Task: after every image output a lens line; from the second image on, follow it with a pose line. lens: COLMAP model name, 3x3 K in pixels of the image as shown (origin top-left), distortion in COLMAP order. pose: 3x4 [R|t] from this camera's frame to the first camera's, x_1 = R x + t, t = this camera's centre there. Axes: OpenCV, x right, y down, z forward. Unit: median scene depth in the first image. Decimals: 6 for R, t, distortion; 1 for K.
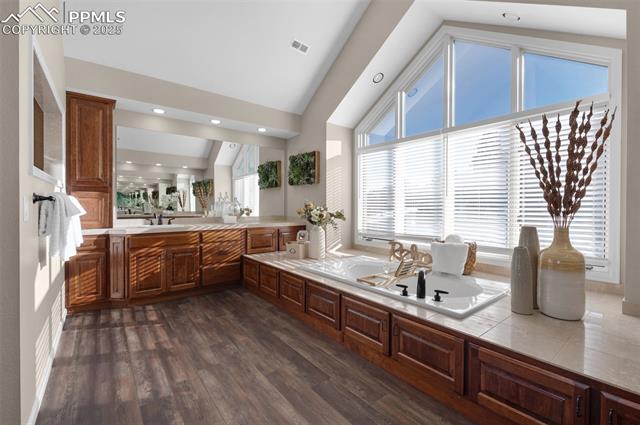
lens RADIAL K [[278.7, 0, 318.7], [0, 278.7, 208.2], [0, 0, 1]] dist [0.000474, -0.000189]
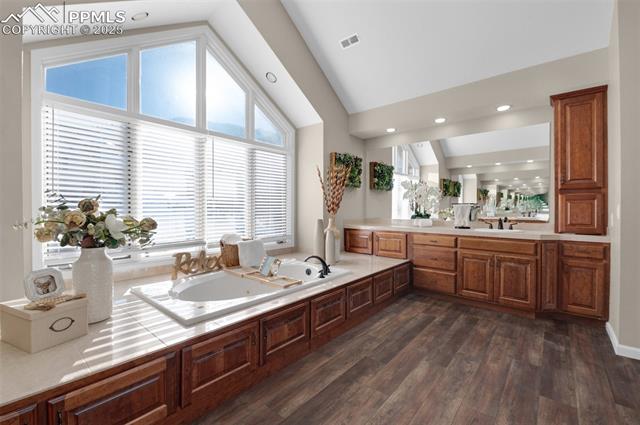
lens RADIAL K [[278.7, 0, 318.5], [0, 278.7, 211.0], [0, 0, 1]] dist [0.000474, -0.000189]
pose [[-0.203065, -0.009191, 0.979122, -0.935080], [0.008010, 0.999907, 0.011048, -0.003705], [-0.979132, 0.010086, -0.202973, 1.282663]]
